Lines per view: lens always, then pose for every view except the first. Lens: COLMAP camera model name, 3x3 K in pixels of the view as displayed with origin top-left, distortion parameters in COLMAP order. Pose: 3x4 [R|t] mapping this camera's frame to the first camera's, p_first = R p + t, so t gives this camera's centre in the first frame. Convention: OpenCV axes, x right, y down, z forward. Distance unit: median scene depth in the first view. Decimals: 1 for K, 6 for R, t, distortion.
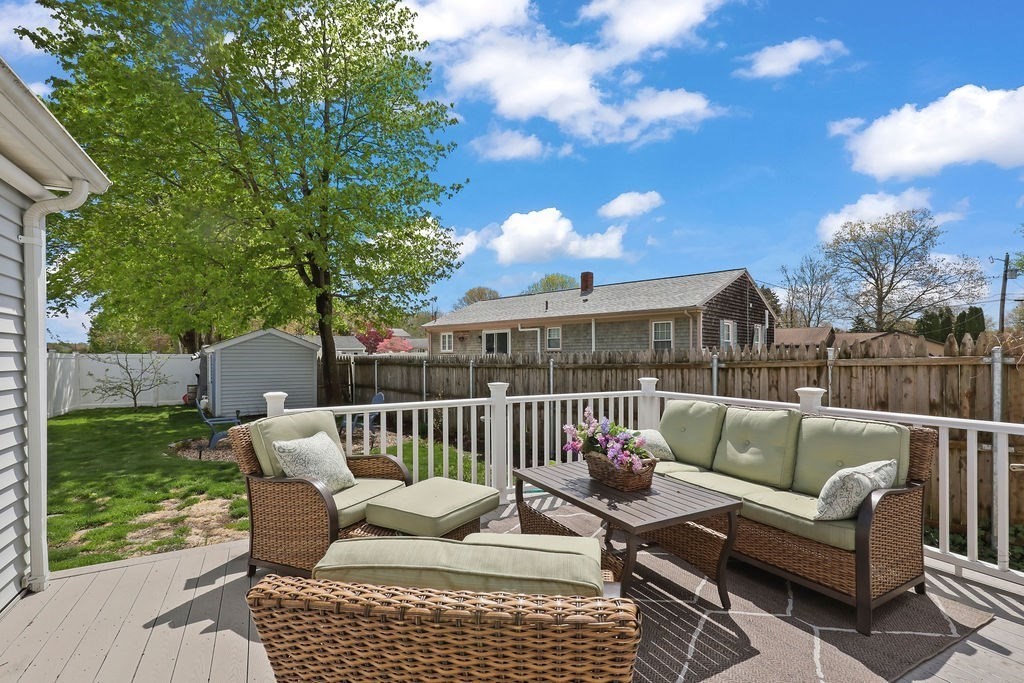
lens RADIAL K [[474.8, 0, 515.4], [0, 474.8, 356.8], [0, 0, 1]] dist [0.003163, 0.000455]
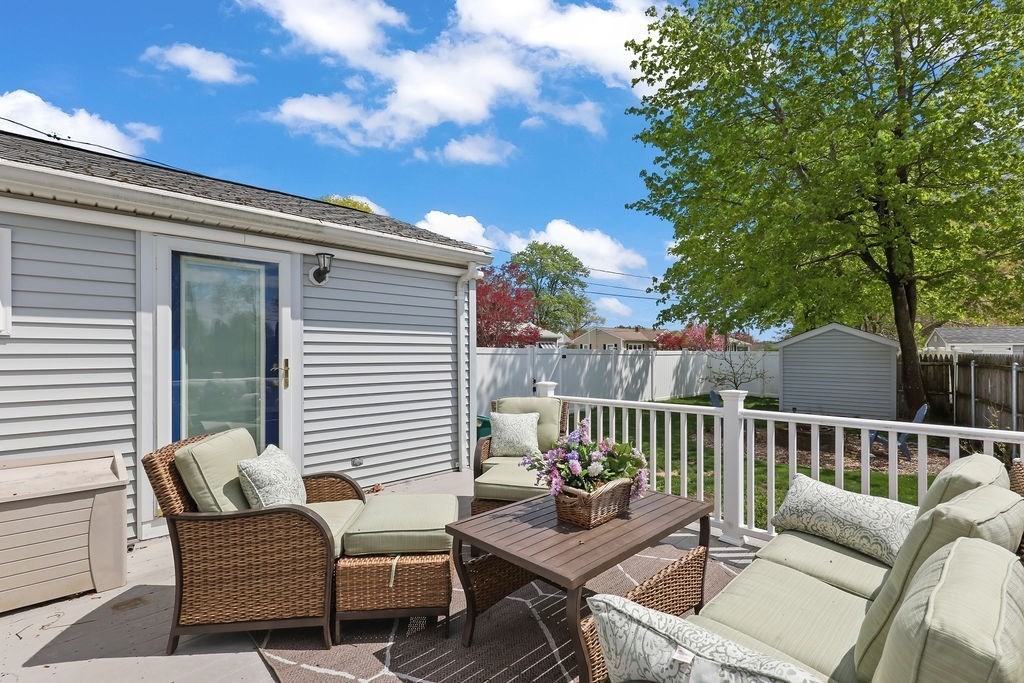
lens RADIAL K [[474.8, 0, 515.4], [0, 474.8, 356.8], [0, 0, 1]] dist [0.003163, 0.000455]
pose [[0.273417, 0.010009, -0.961844, 0.179031], [-0.003582, 0.999950, 0.009388, -0.002239], [0.961889, 0.000879, 0.273439, 0.121544]]
